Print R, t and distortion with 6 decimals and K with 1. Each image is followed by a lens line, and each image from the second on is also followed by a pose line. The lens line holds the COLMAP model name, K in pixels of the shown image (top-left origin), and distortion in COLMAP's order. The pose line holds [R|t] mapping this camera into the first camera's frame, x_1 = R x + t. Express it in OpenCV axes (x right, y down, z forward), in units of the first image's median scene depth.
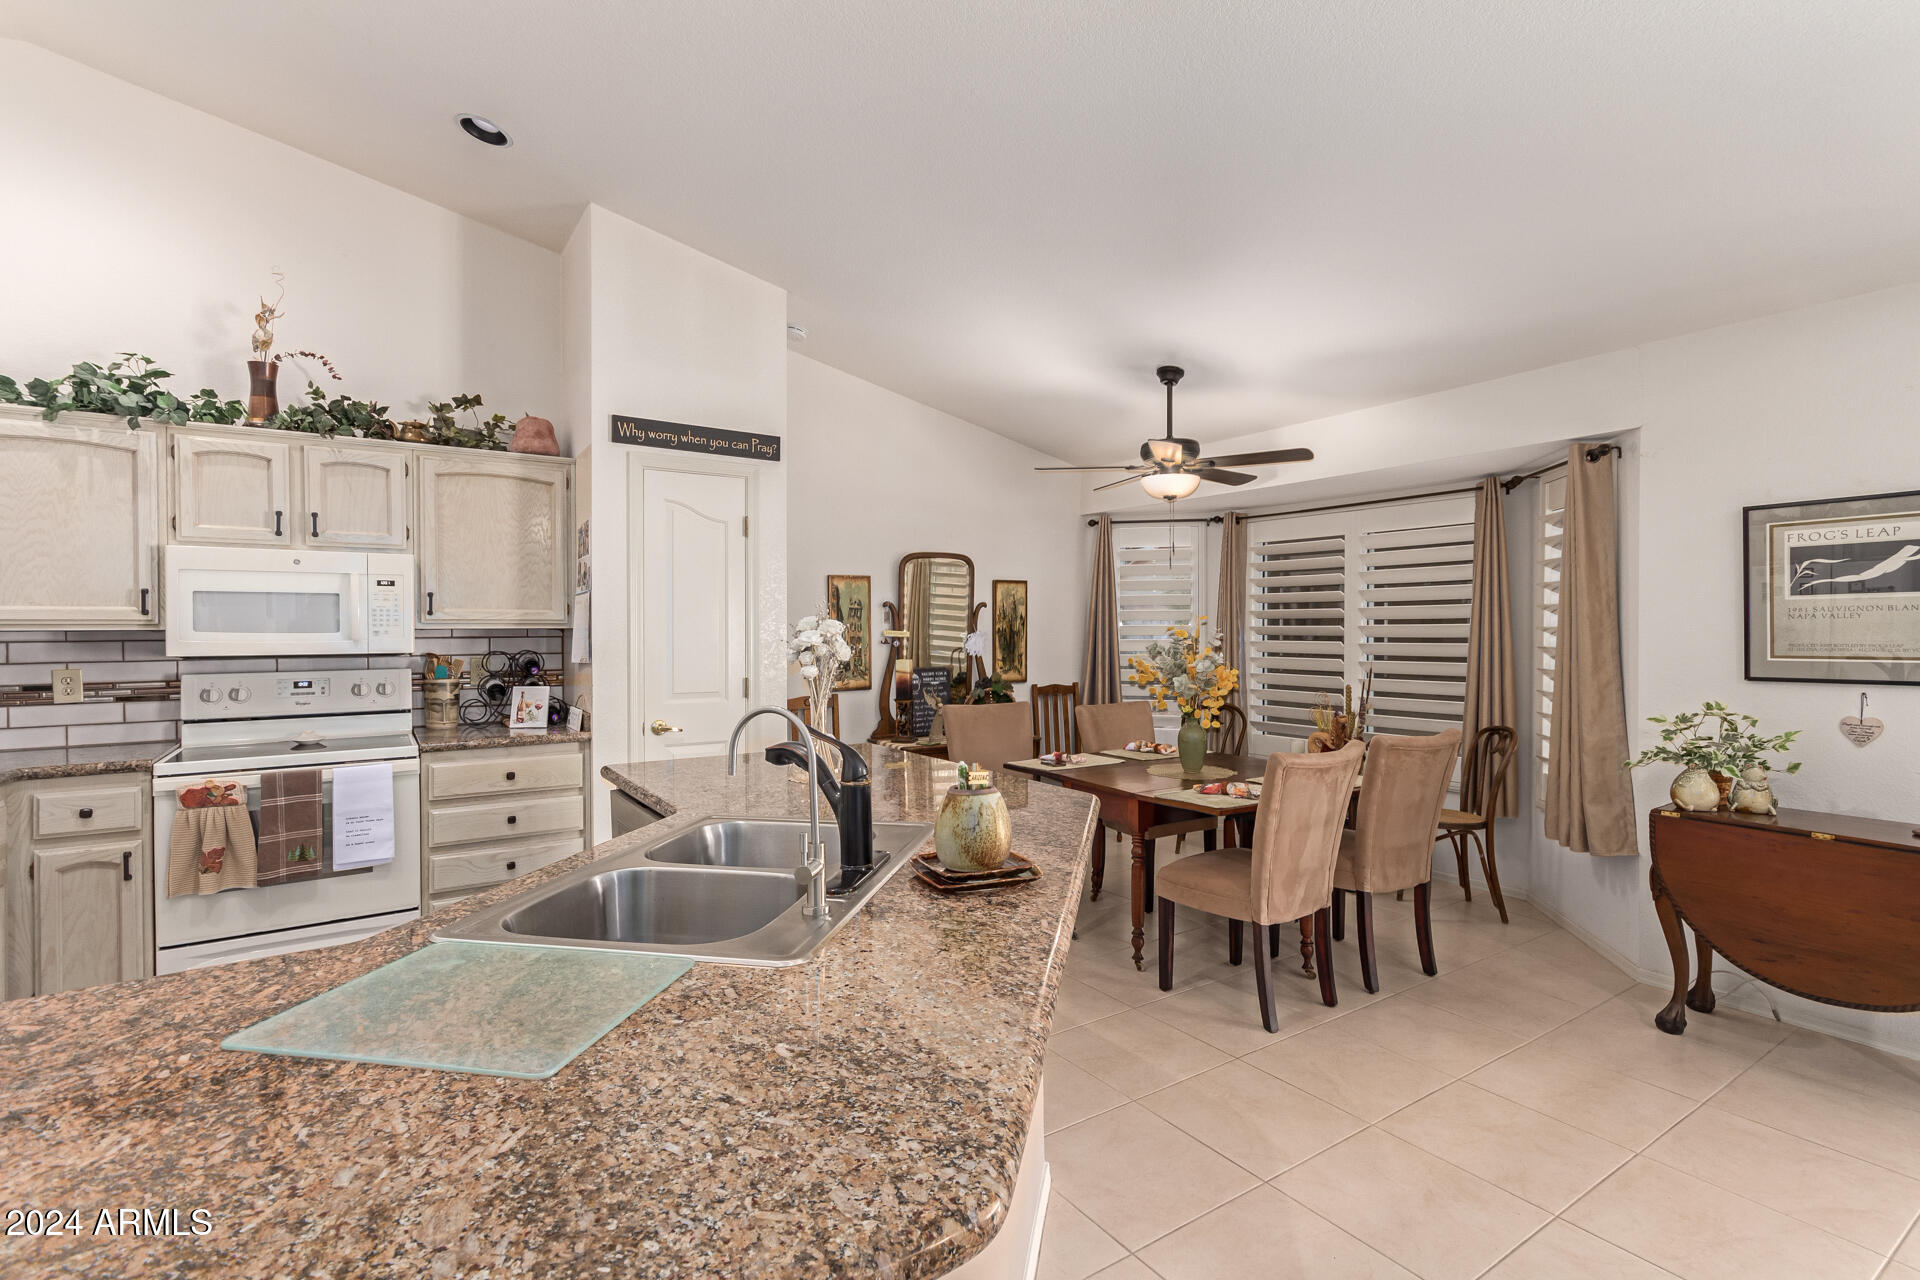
lens RADIAL K [[892.1, 0, 960.0], [0, 892.1, 640.0], [0, 0, 1]] dist [0.003031, -0.000108]
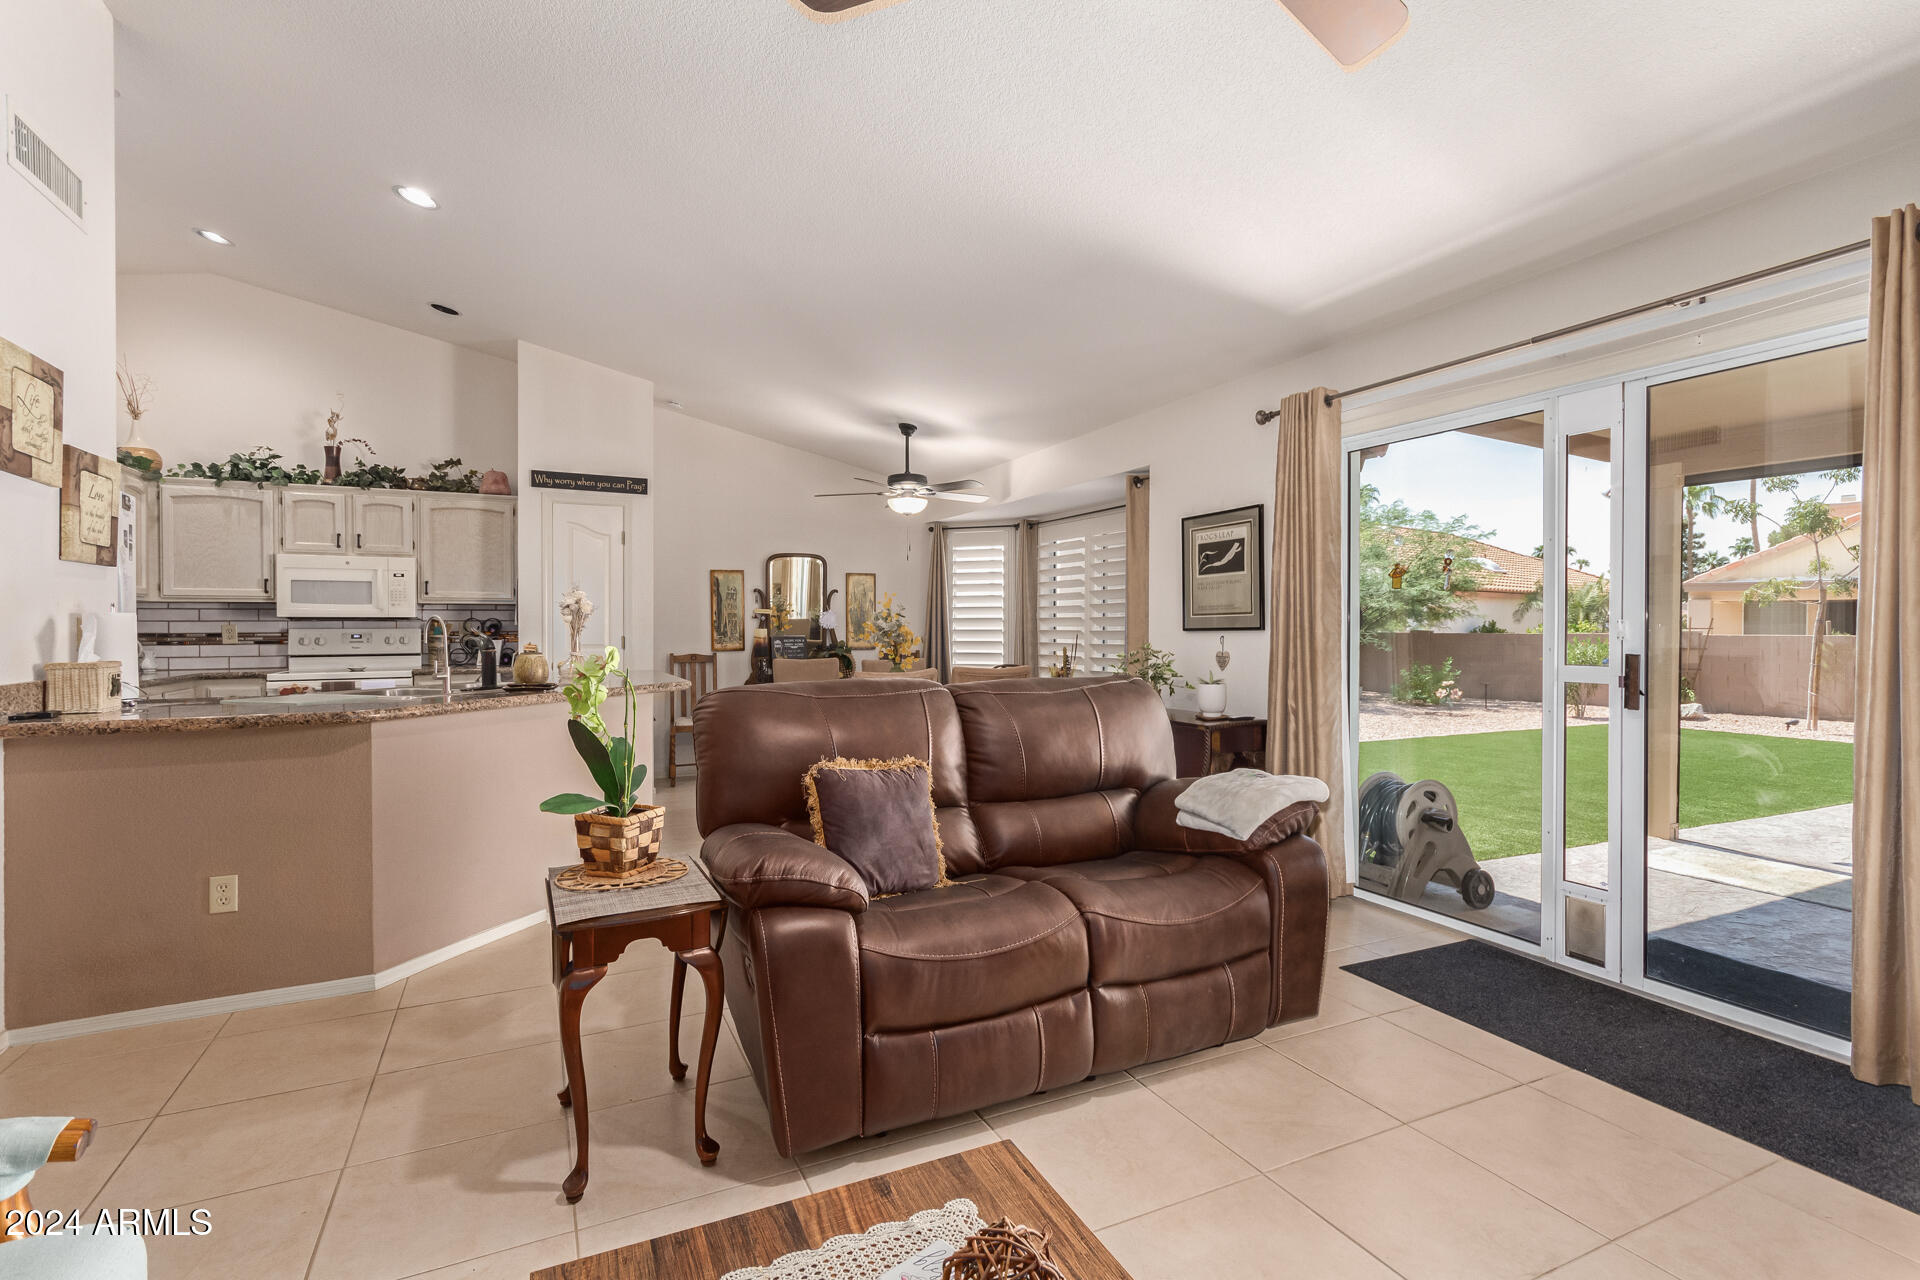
lens RADIAL K [[892.1, 0, 960.0], [0, 892.1, 640.0], [0, 0, 1]] dist [0.003031, -0.000108]
pose [[0.990239, 0.002385, -0.139360, 0.628624], [-0.002513, 0.999997, -0.000744, 0.055963], [0.139357, 0.001087, 0.990242, -0.508098]]
